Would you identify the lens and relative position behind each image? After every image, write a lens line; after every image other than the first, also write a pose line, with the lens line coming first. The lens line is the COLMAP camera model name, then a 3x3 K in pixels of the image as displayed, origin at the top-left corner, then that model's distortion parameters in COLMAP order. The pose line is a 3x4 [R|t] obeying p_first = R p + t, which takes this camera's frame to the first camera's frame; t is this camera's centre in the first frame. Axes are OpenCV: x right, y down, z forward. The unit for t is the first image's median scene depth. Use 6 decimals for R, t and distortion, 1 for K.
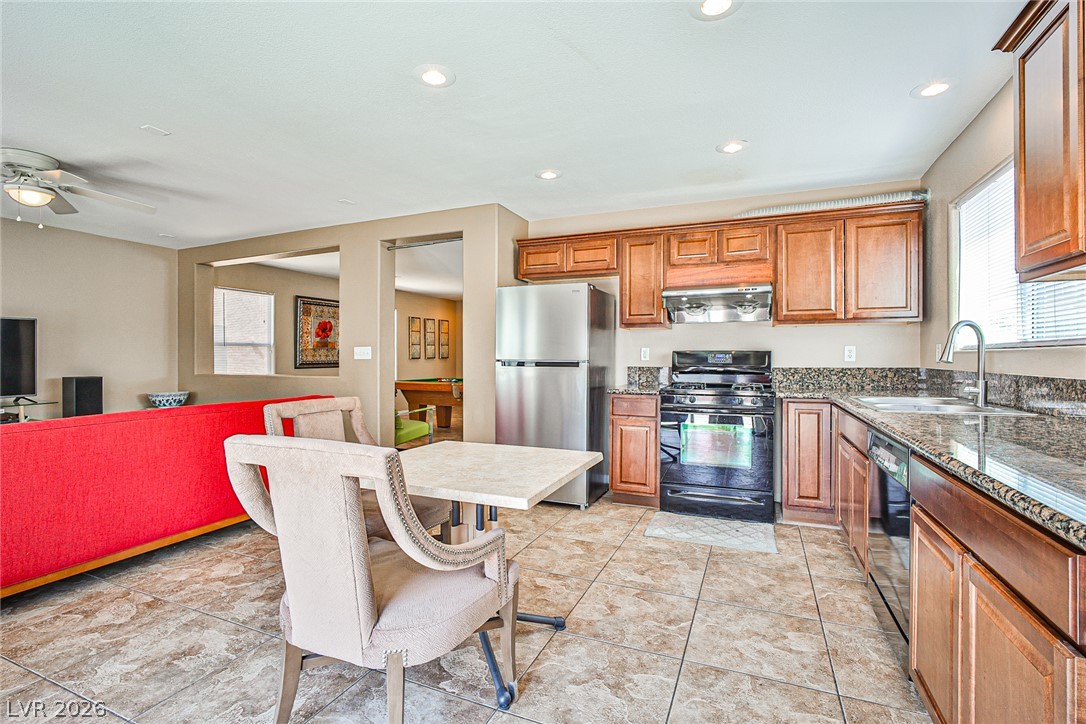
lens RADIAL K [[496.5, 0, 534.7], [0, 496.5, 360.0], [0, 0, 1]] dist [-0.034139, 0.016512]
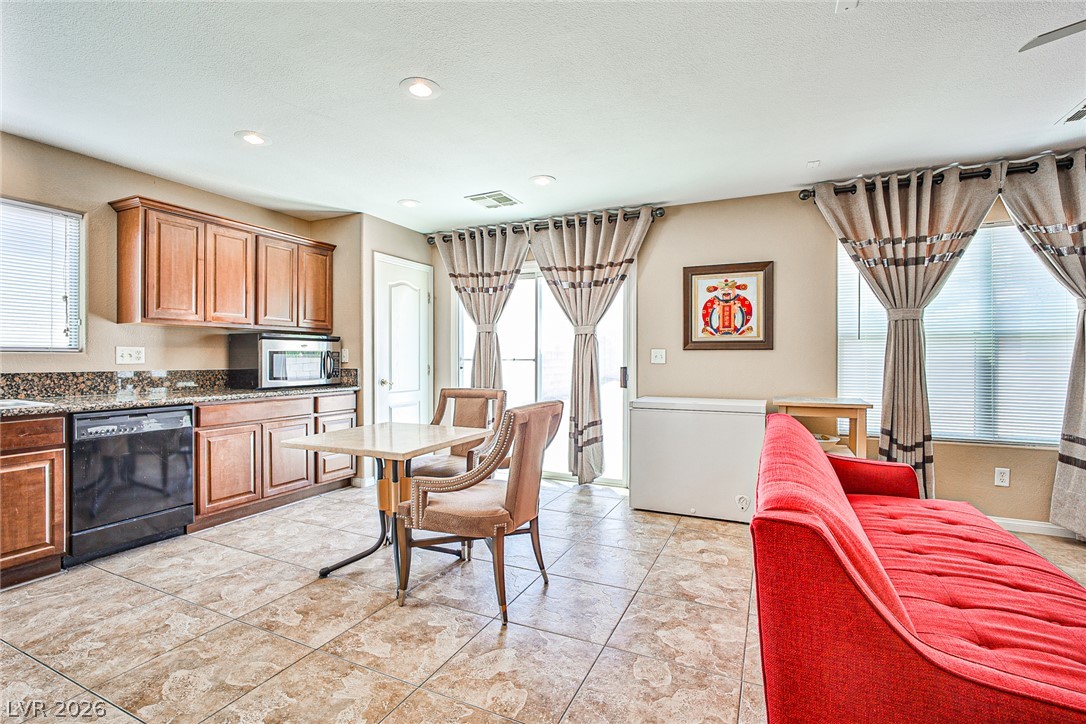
lens RADIAL K [[502.6, 0, 525.8], [0, 502.6, 358.6], [0, 0, 1]] dist [-0.047969, 0.019933]
pose [[-0.998496, -0.001849, 0.054791, -0.275994], [-0.001715, 0.999995, 0.002484, -0.007503], [-0.054796, 0.002387, -0.998495, 1.160109]]
